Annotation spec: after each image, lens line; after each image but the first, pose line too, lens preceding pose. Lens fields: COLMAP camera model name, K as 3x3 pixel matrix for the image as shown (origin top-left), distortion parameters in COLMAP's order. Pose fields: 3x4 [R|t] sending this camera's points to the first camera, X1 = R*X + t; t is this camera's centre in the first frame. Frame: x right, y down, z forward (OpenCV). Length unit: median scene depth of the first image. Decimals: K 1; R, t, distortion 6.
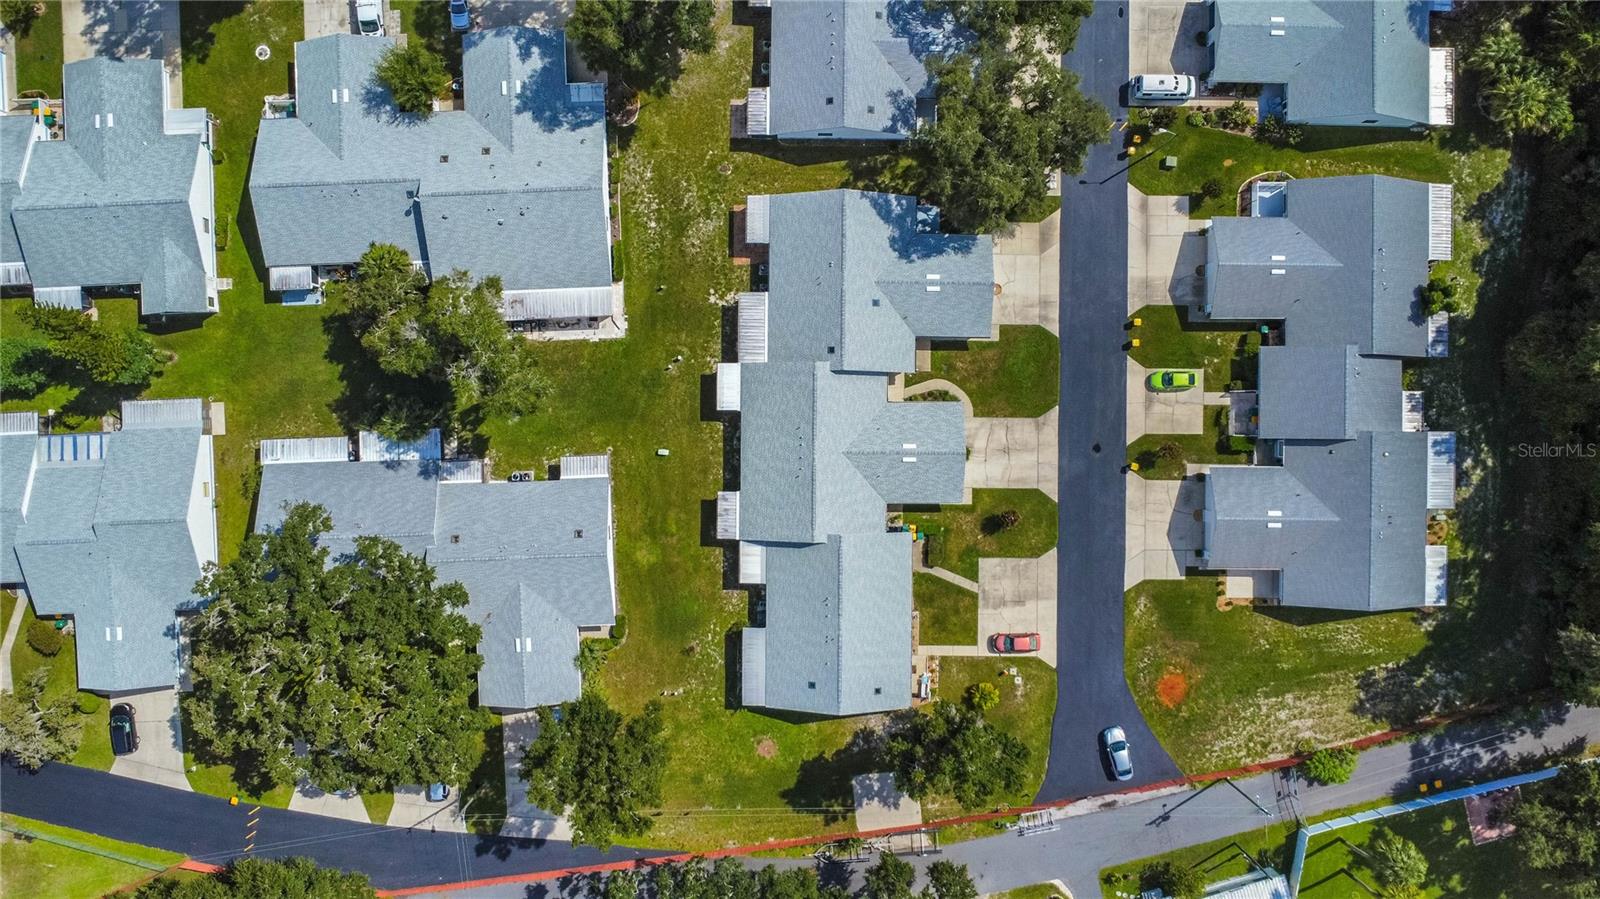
lens RADIAL K [[1160.1, 0, 800.3], [0, 1160.1, 441.1], [0, 0, 1]] dist [-0.018140, -0.029428]
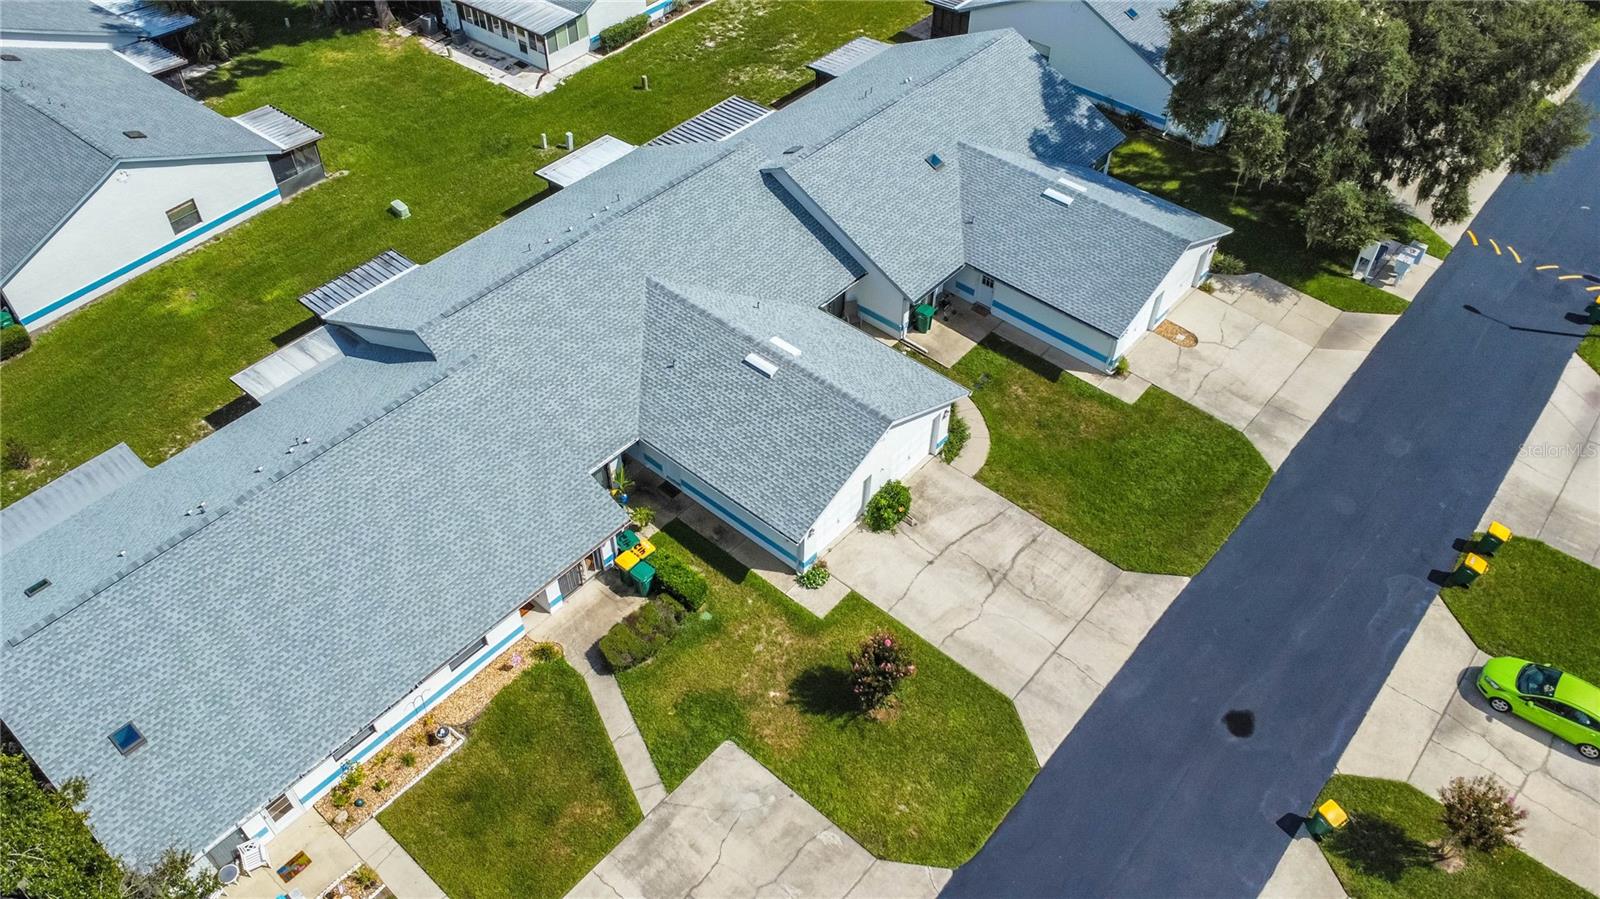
lens RADIAL K [[1160.1, 0, 800.3], [0, 1160.1, 441.1], [0, 0, 1]] dist [-0.018140, -0.029428]
pose [[0.760186, 0.459721, -0.459101, 0.274547], [-0.649675, 0.531084, -0.543941, 0.214736], [-0.006240, 0.711763, 0.702392, 0.726420]]
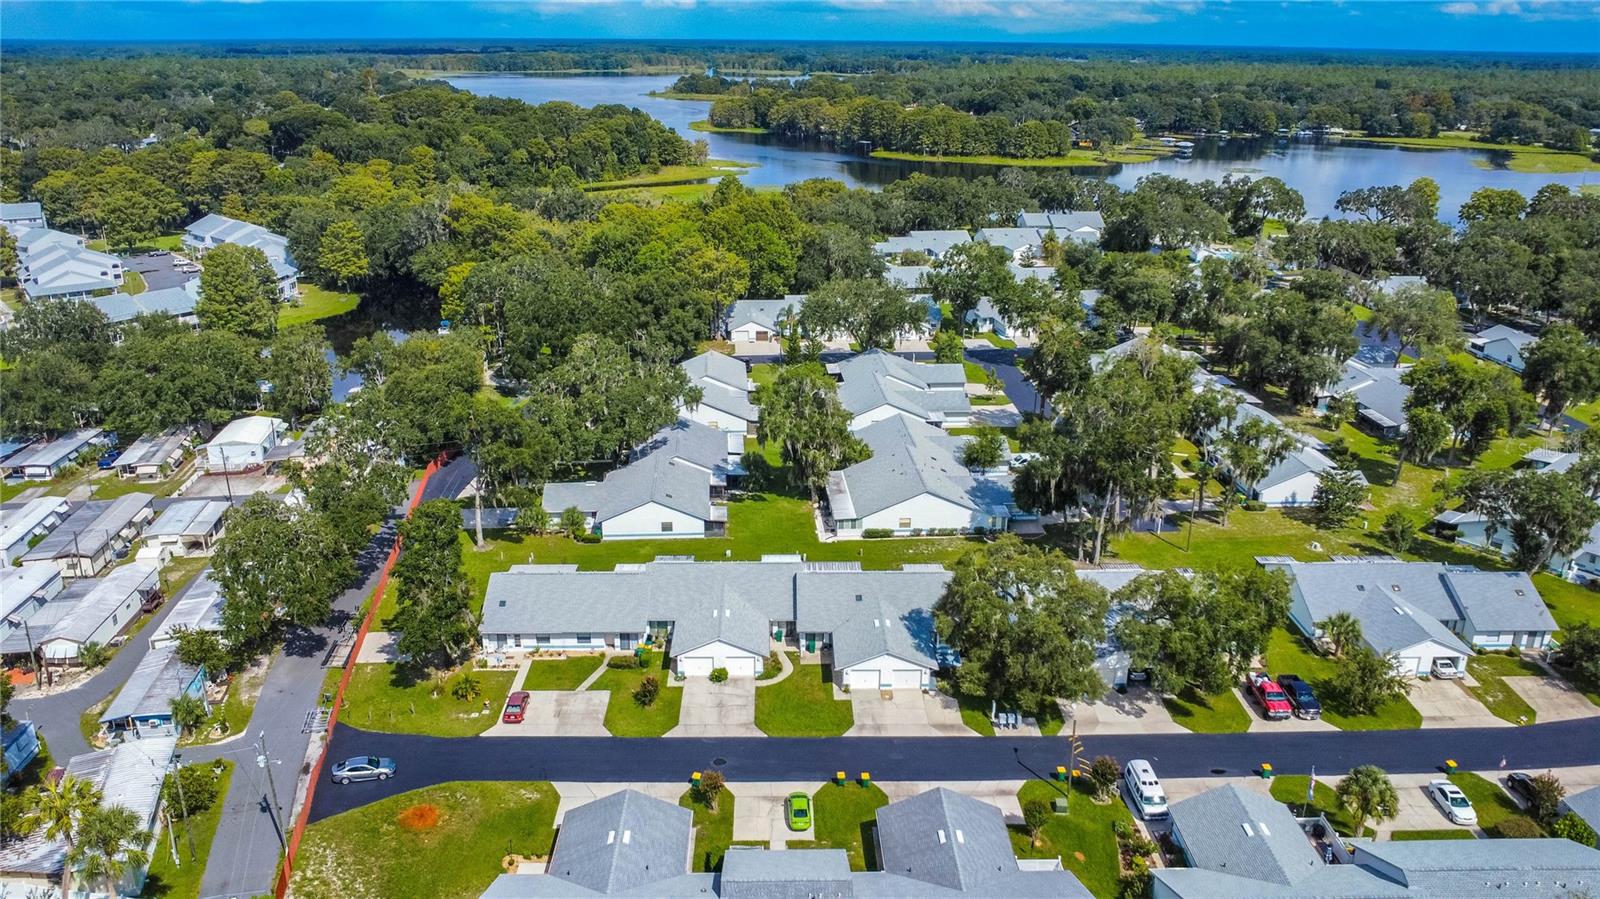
lens RADIAL K [[1160.1, 0, 800.3], [0, 1160.1, 441.1], [0, 0, 1]] dist [-0.018140, -0.029428]
pose [[0.031004, 0.321989, -0.946236, 1.015332], [-0.999426, -0.002939, -0.033747, -0.024741], [-0.013647, 0.946739, 0.321713, 0.485164]]
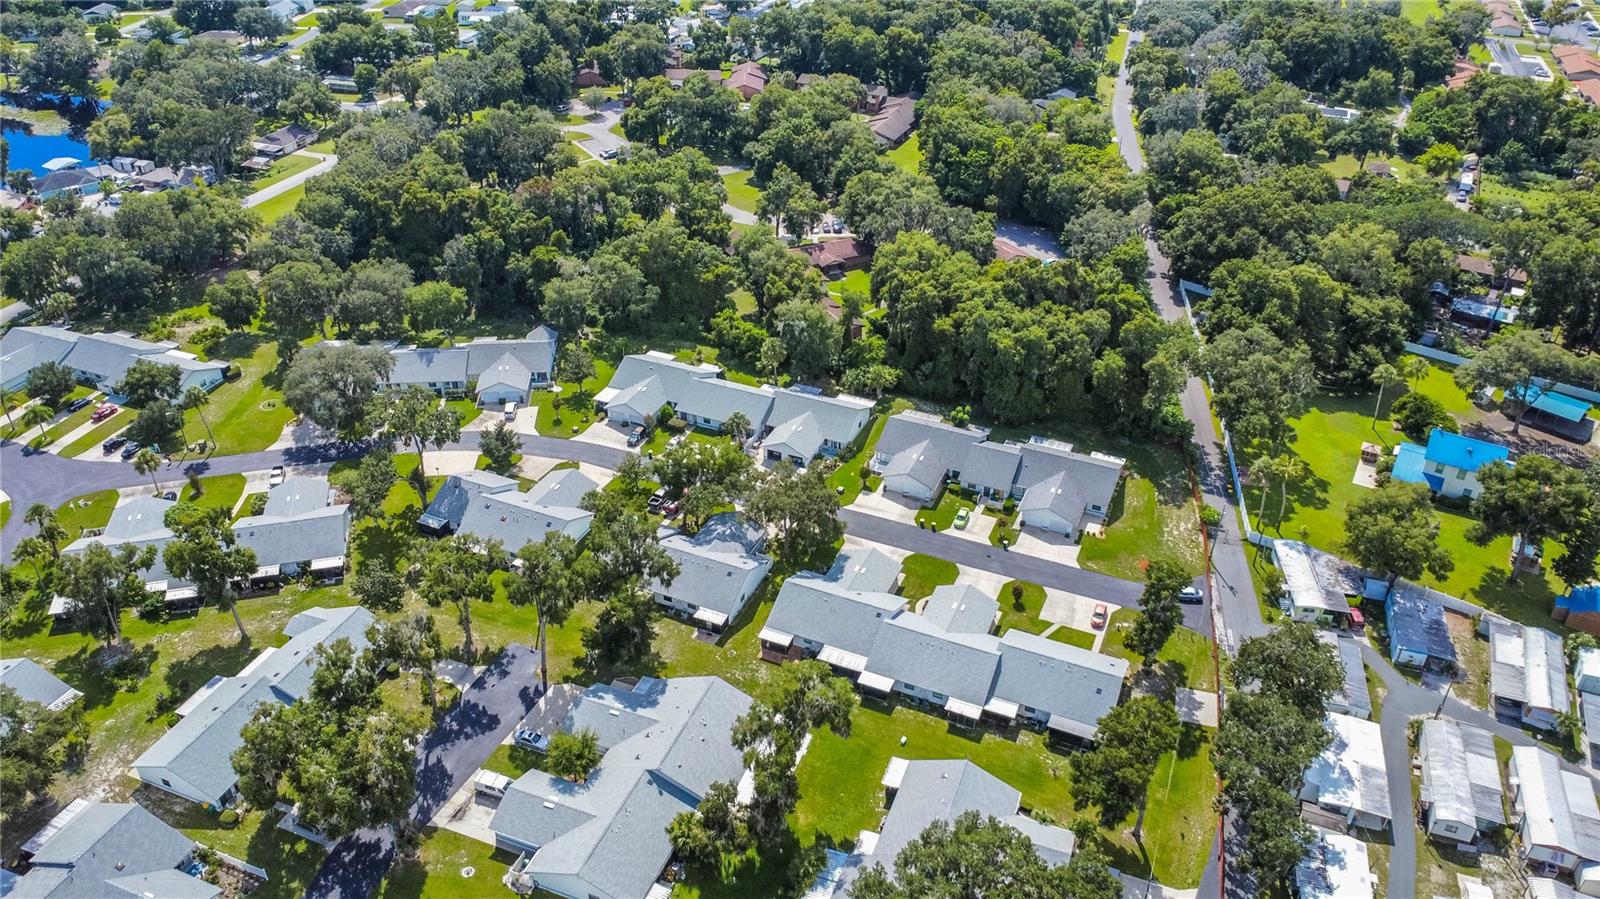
lens RADIAL K [[1160.1, 0, 800.3], [0, 1160.1, 441.1], [0, 0, 1]] dist [-0.018140, -0.029428]
pose [[0.395774, -0.495773, 0.773028, -1.017559], [0.918347, 0.214532, -0.332587, 0.268119], [-0.000951, 0.841537, 0.540198, -0.006503]]
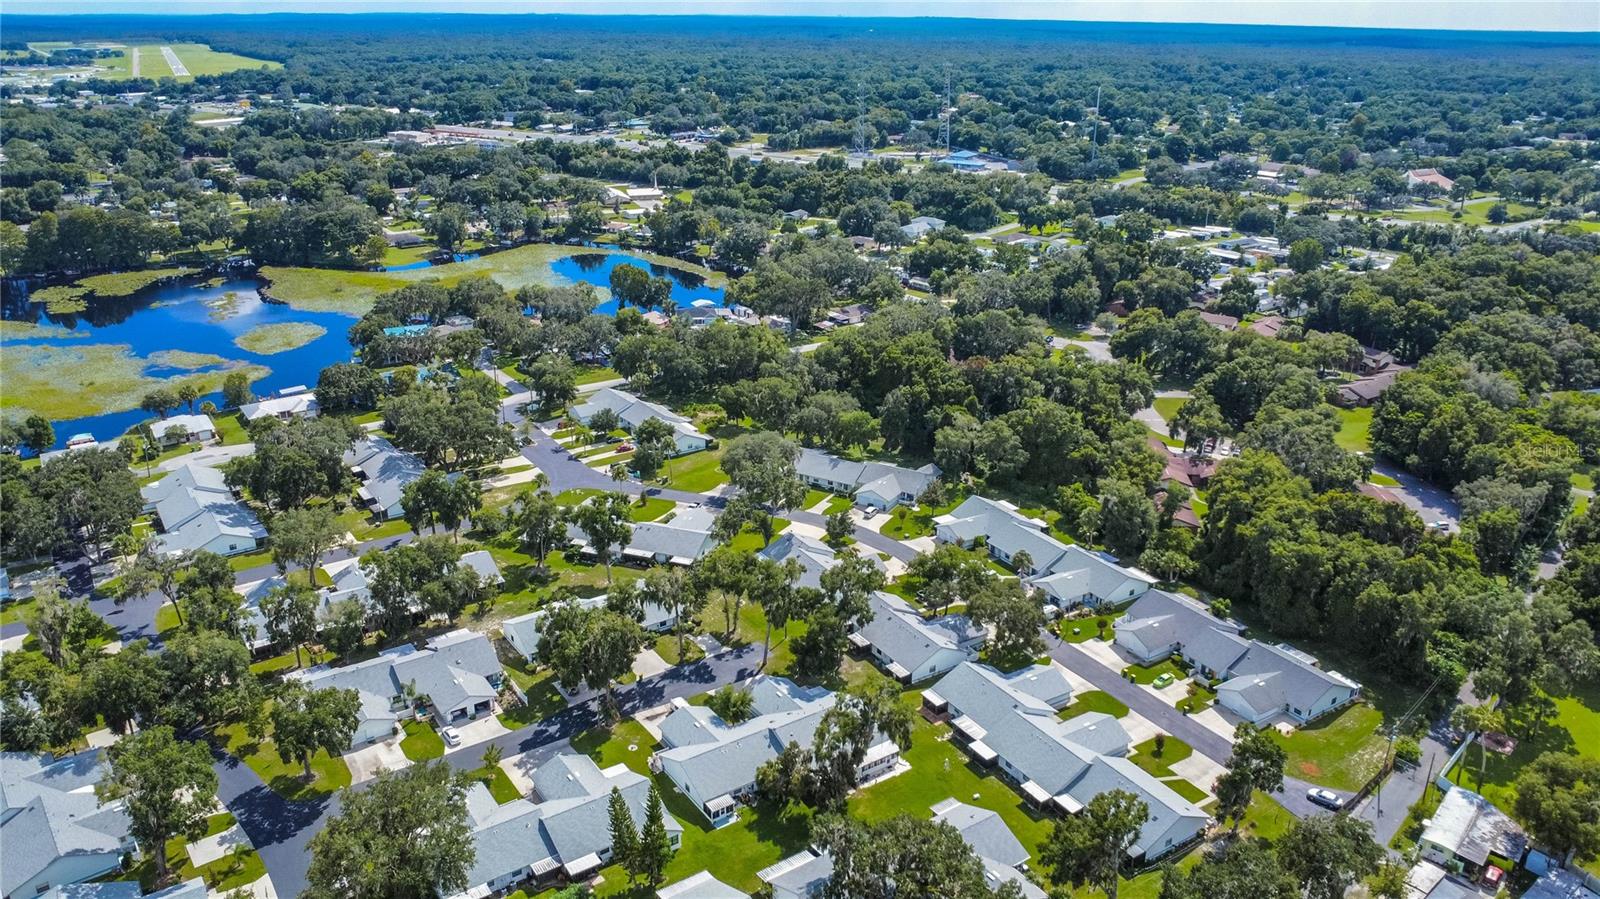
lens RADIAL K [[1160.1, 0, 800.3], [0, 1160.1, 441.1], [0, 0, 1]] dist [-0.018140, -0.029428]
pose [[0.844674, -0.188201, 0.501104, -1.009123], [0.535278, 0.294117, -0.791816, 0.976240], [0.001637, 0.937057, 0.349173, 0.002568]]
